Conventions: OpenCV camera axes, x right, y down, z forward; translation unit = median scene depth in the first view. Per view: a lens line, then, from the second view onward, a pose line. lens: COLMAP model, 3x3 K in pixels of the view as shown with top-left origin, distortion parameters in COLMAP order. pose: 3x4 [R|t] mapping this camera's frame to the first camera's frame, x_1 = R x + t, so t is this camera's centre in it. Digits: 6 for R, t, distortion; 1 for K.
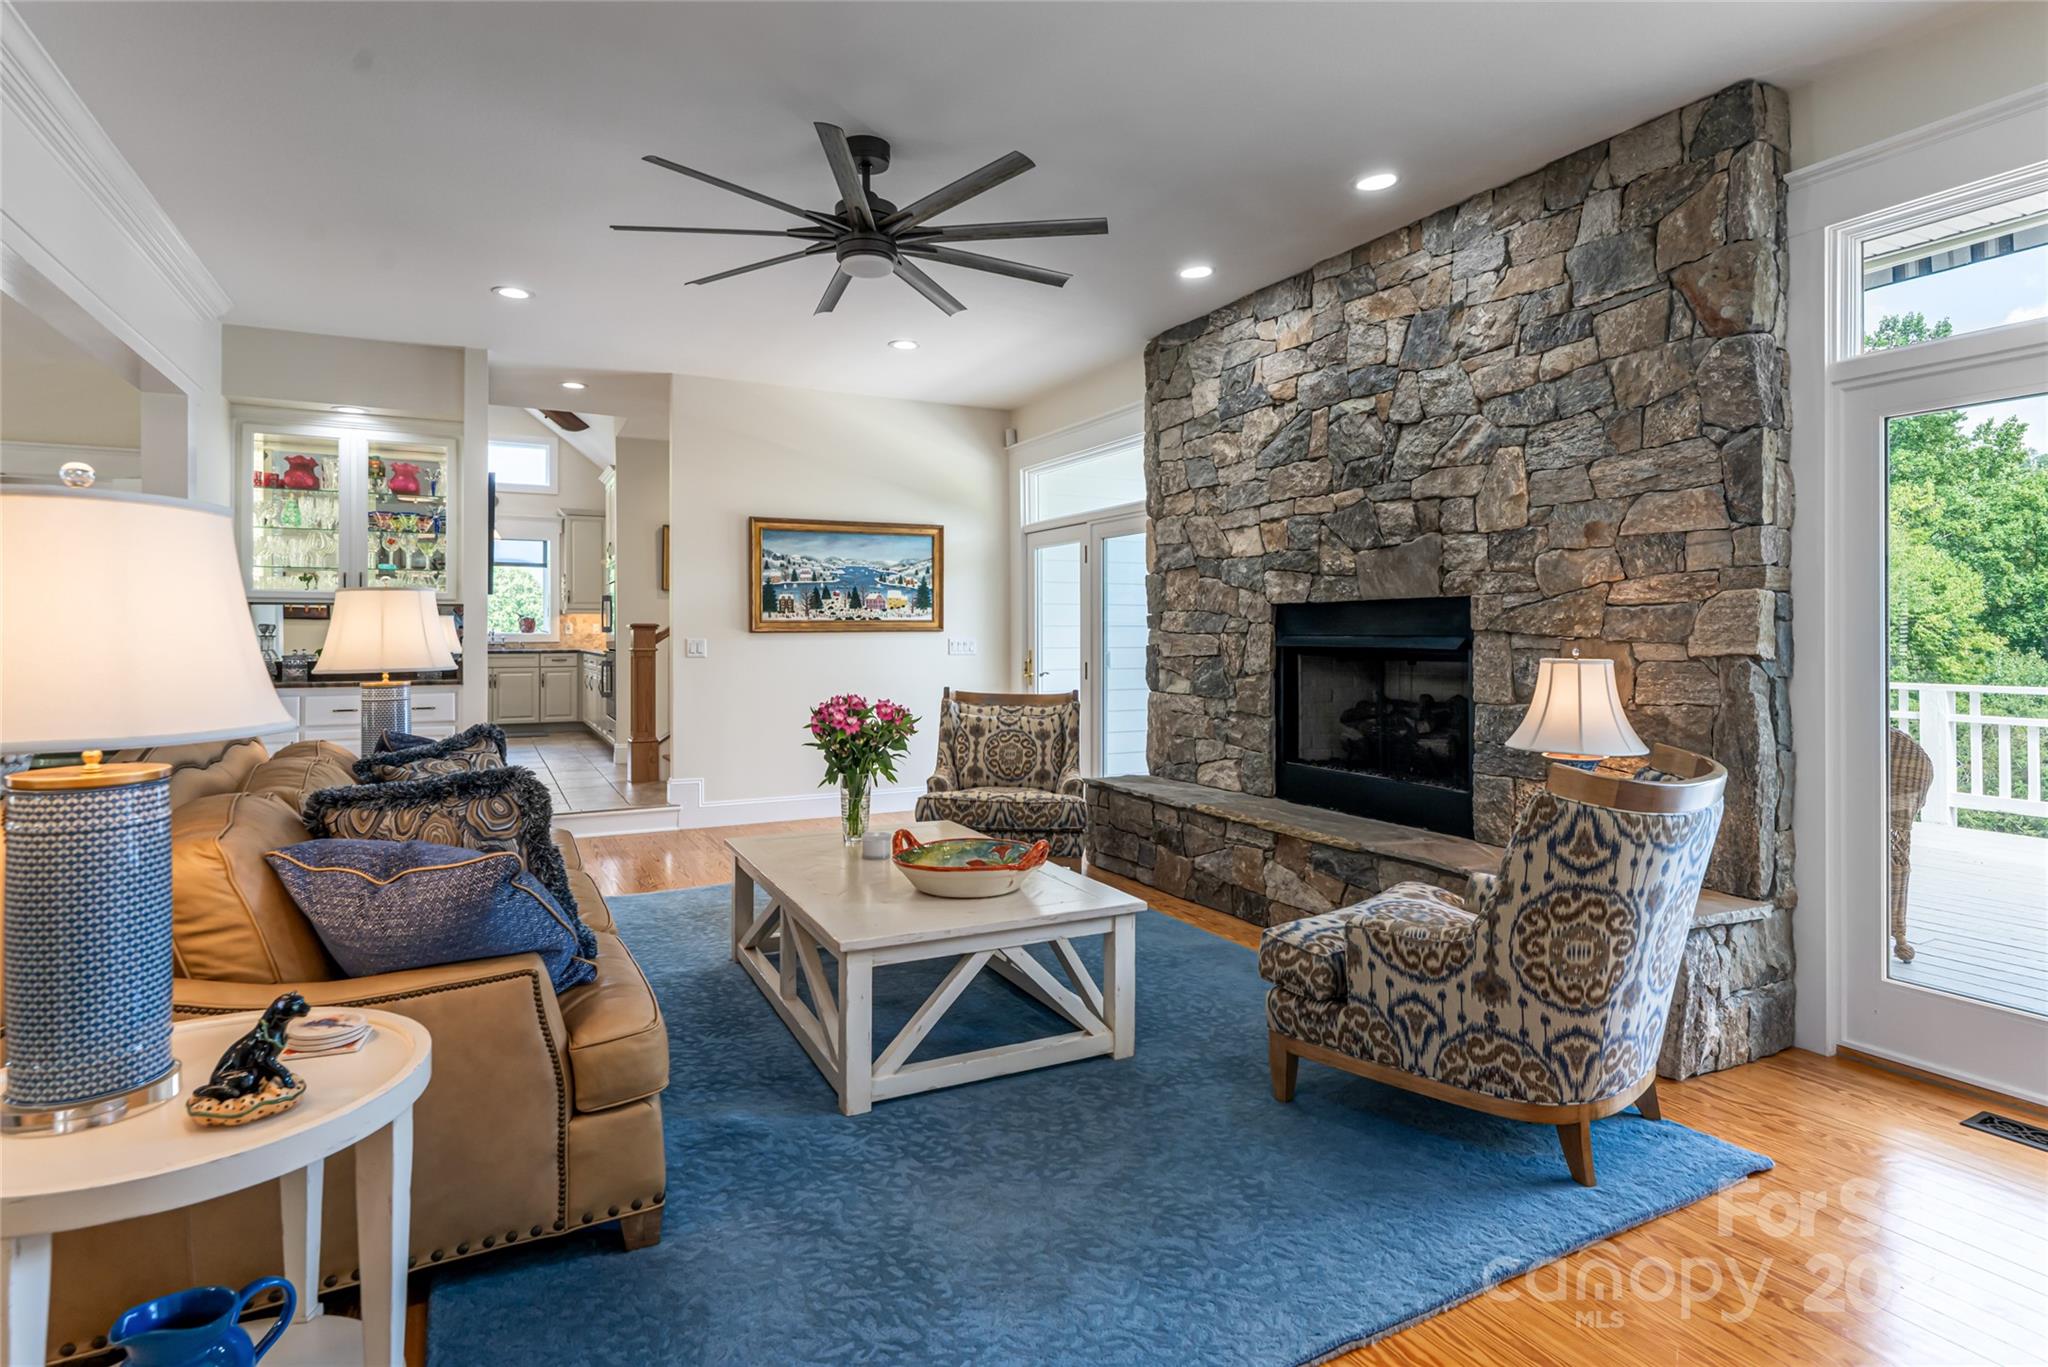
lens RADIAL K [[1052.2, 0, 1007.2], [0, 1052.2, 627.3], [0, 0, 1]] dist [-0.002119, -0.000659]
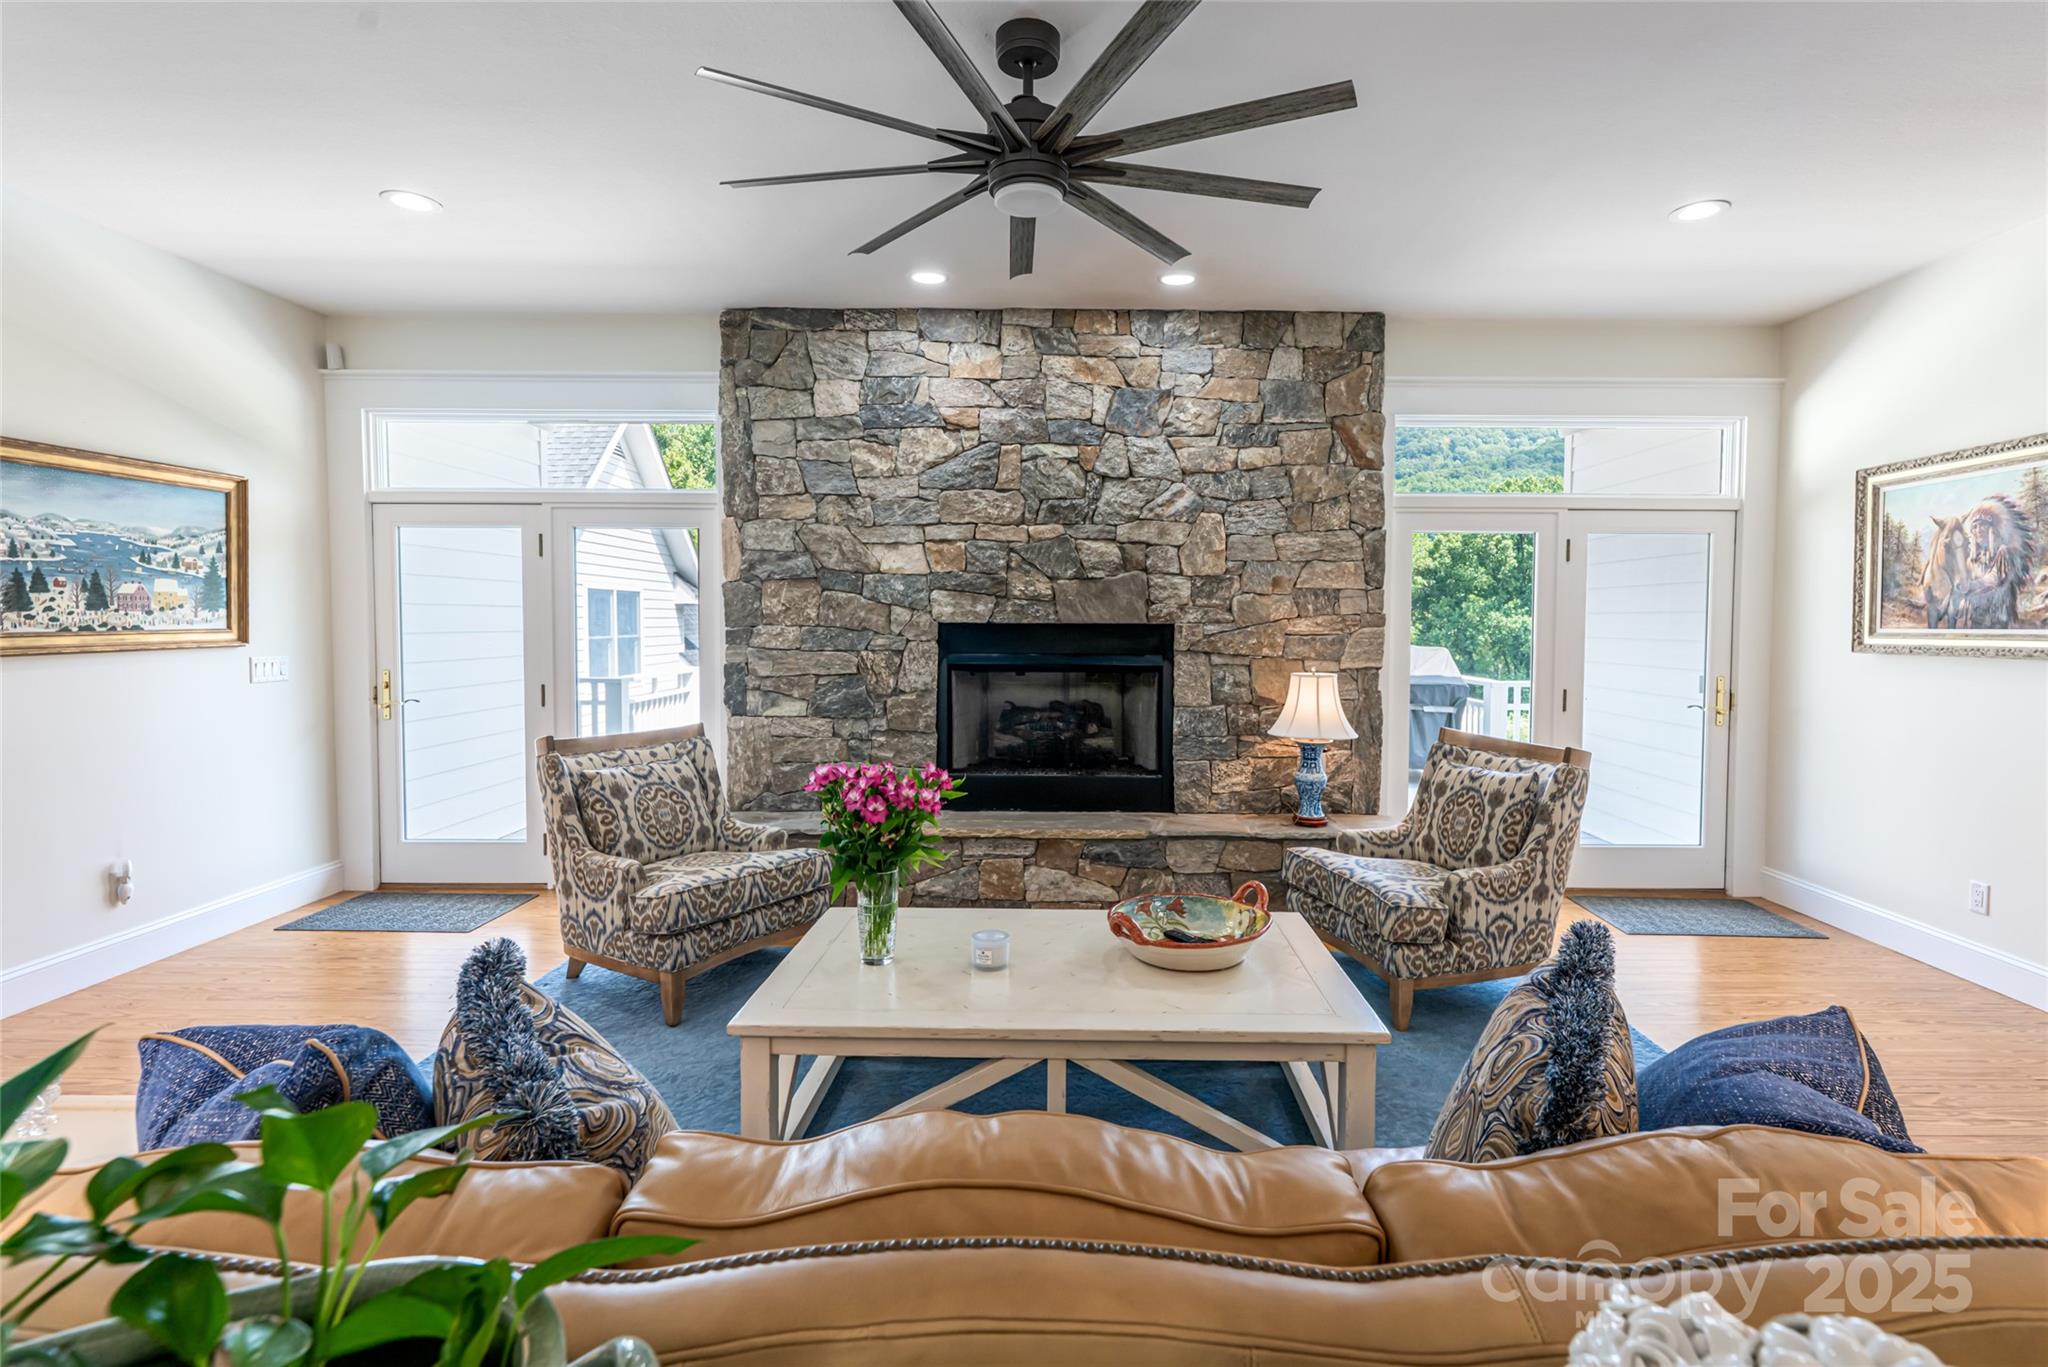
lens RADIAL K [[993.0, 0, 1000.3], [0, 993.0, 650.2], [0, 0, 1]] dist [-0.004183, 0.001827]
pose [[0.457091, -0.028138, 0.888975, -0.622902], [-0.011334, 0.999234, 0.037456, -0.034529], [-0.889348, -0.027196, 0.456422, 0.538174]]
